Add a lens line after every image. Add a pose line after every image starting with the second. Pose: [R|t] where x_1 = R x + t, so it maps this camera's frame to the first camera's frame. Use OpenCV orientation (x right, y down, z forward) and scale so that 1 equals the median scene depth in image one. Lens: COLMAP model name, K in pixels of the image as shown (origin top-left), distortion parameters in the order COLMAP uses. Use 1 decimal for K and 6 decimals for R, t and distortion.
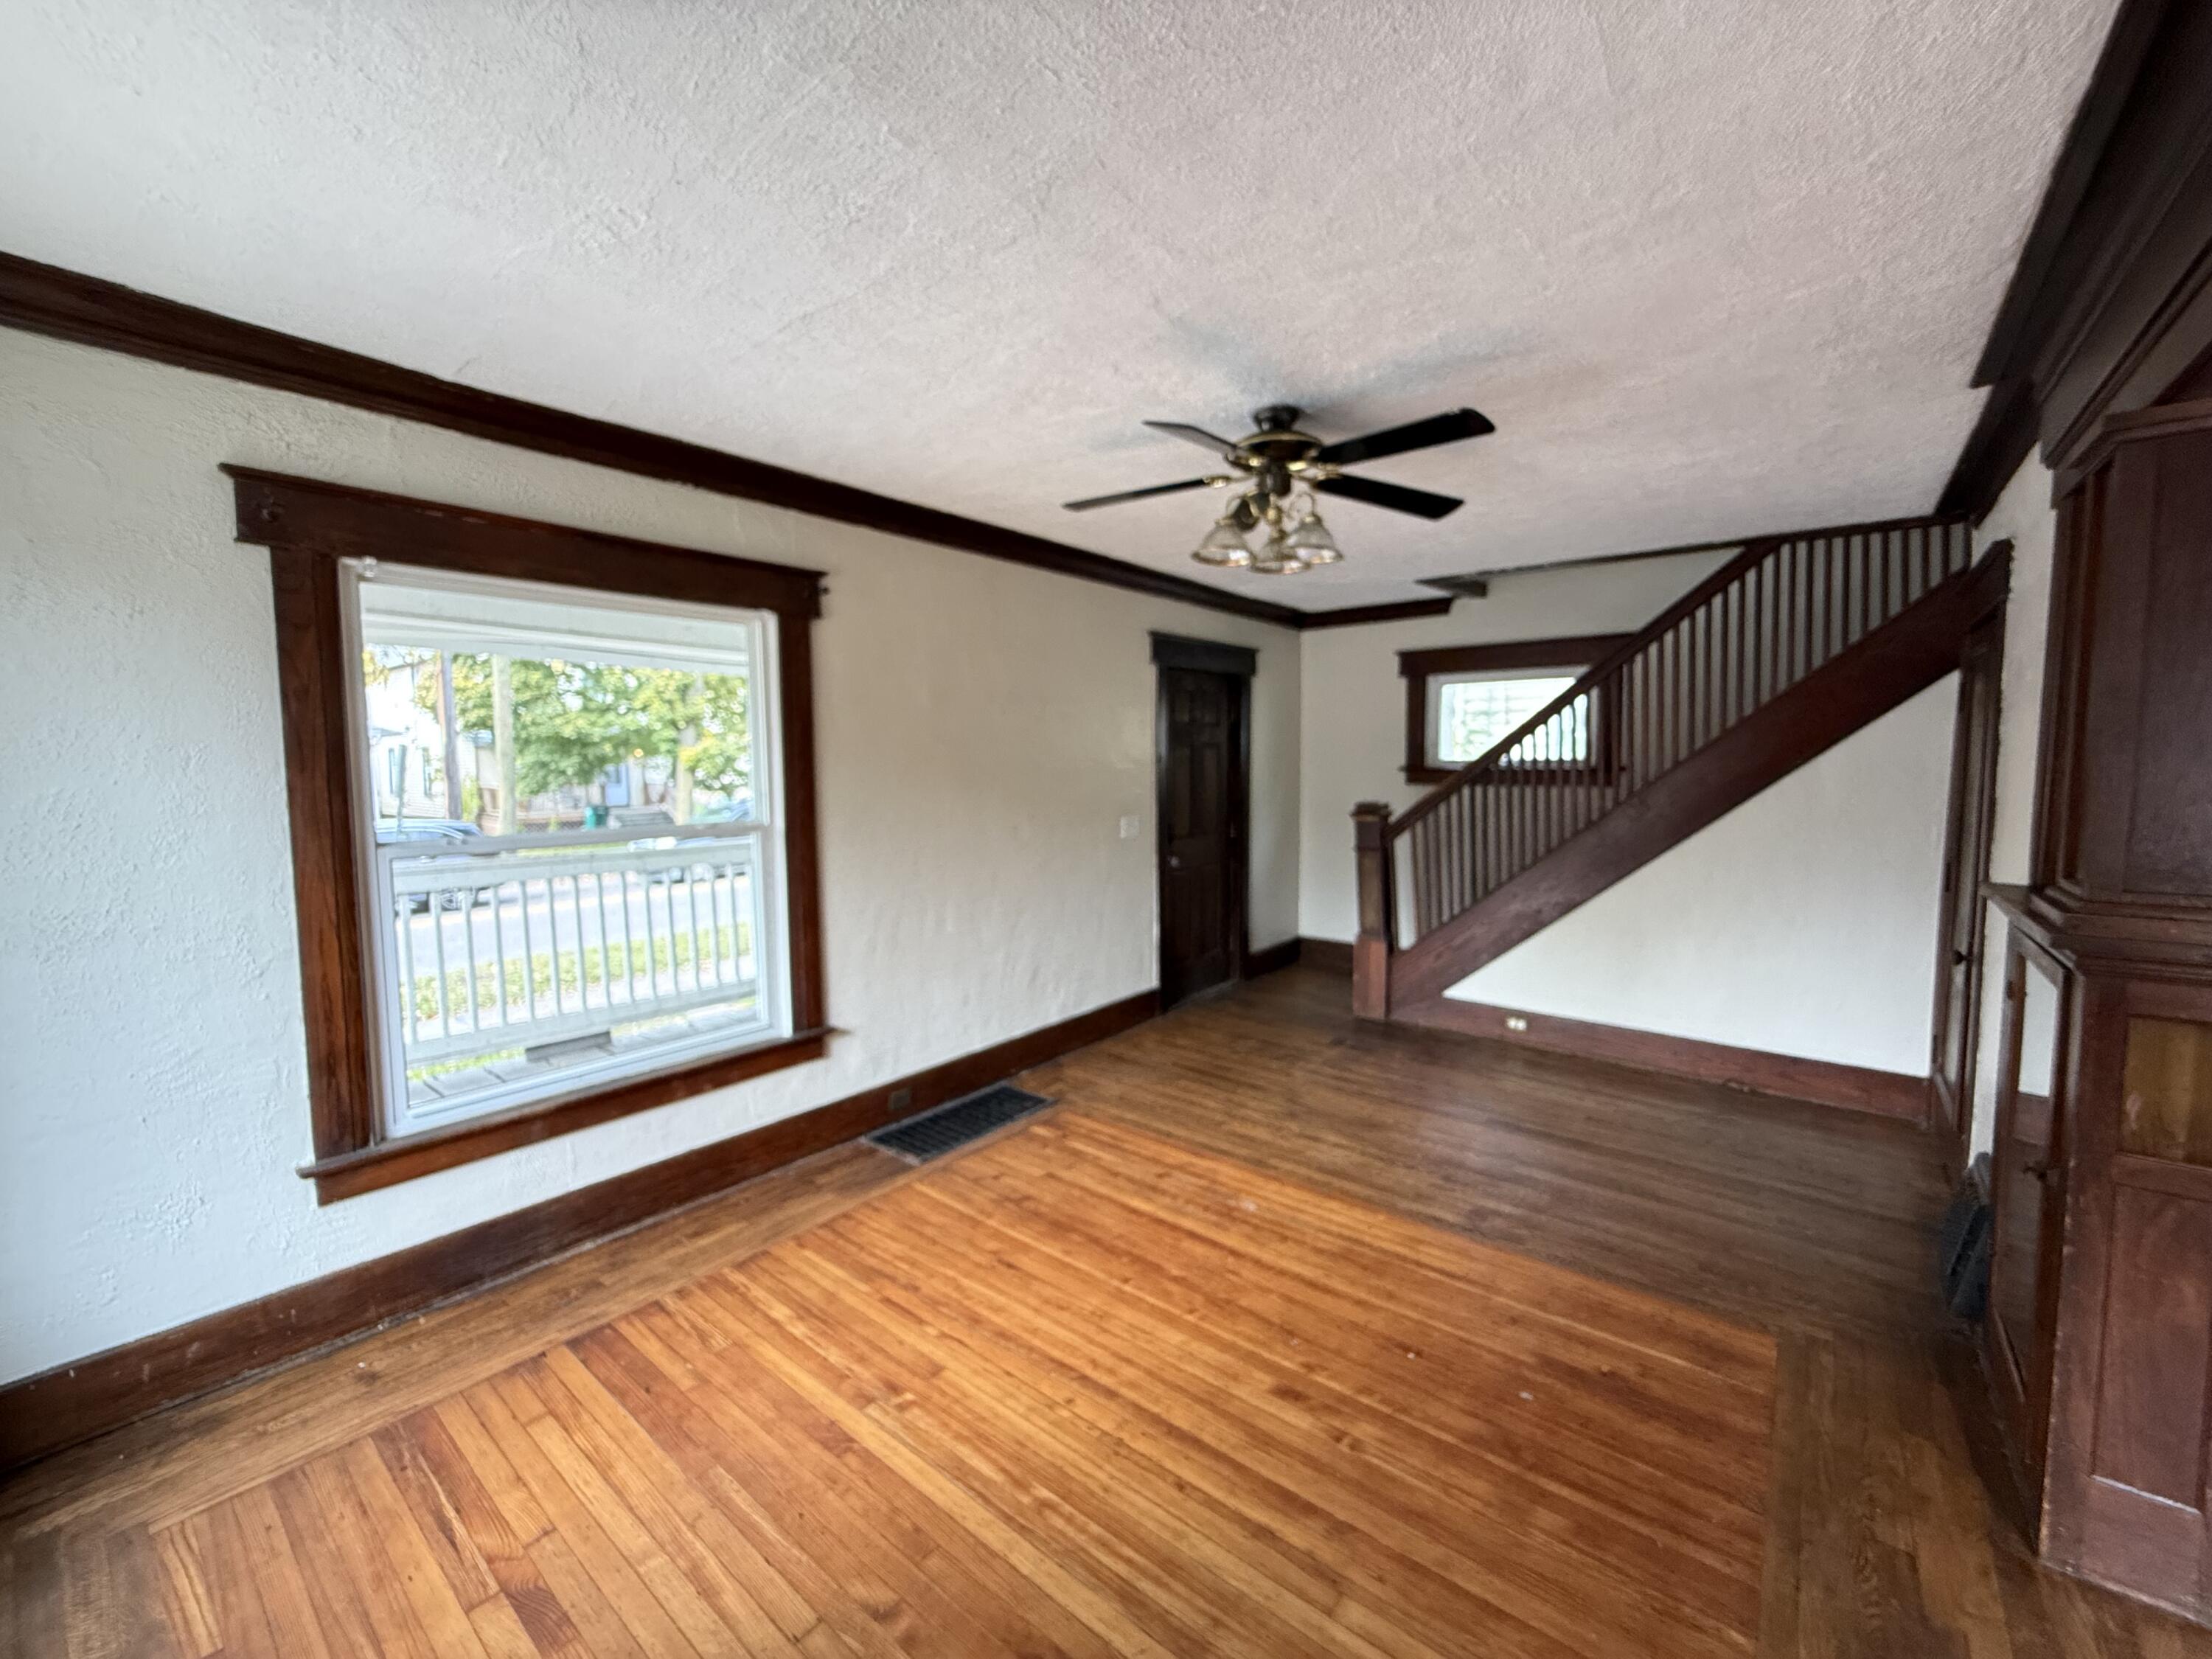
lens RADIAL K [[875.2, 0, 1106.0], [0, 875.2, 829.5], [0, 0, 1]] dist [0.000537, 0.000122]
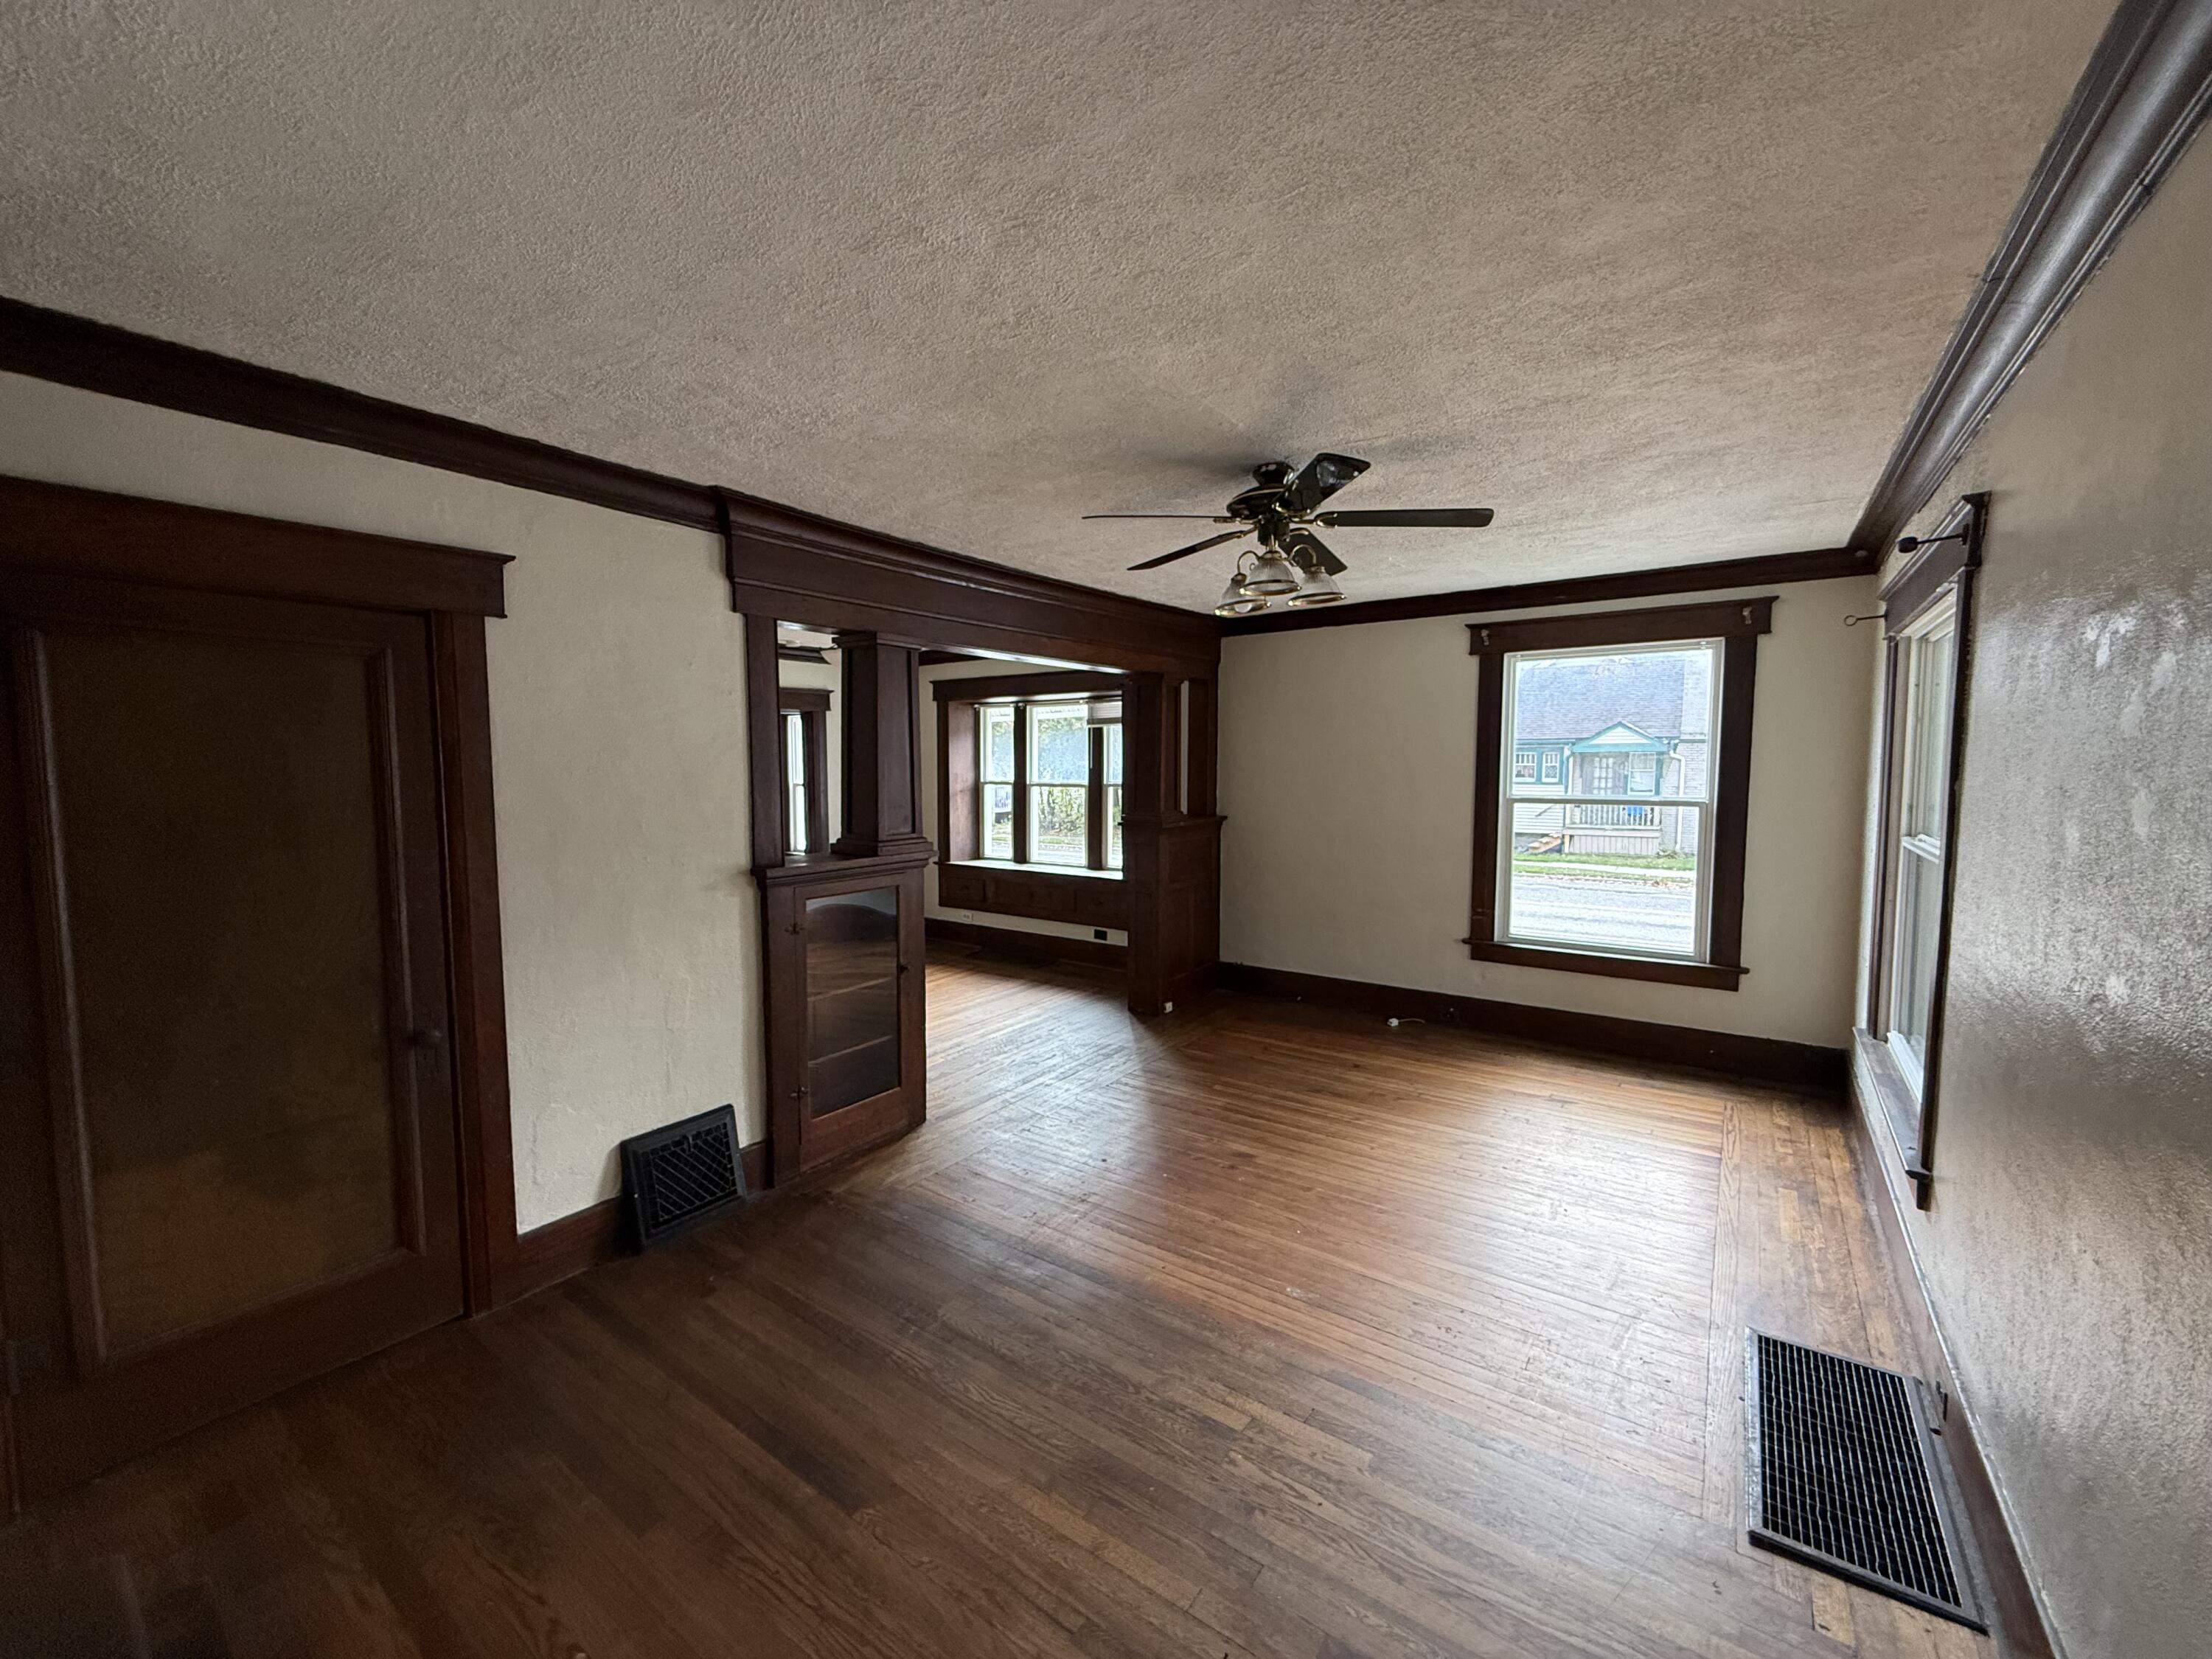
lens RADIAL K [[875.2, 0, 1106.0], [0, 875.2, 829.5], [0, 0, 1]] dist [0.000537, 0.000122]
pose [[-0.997974, 0.020125, -0.060357, 0.558903], [0.010731, 0.988308, 0.152094, -0.220796], [0.062712, 0.151139, -0.986521, 2.517592]]
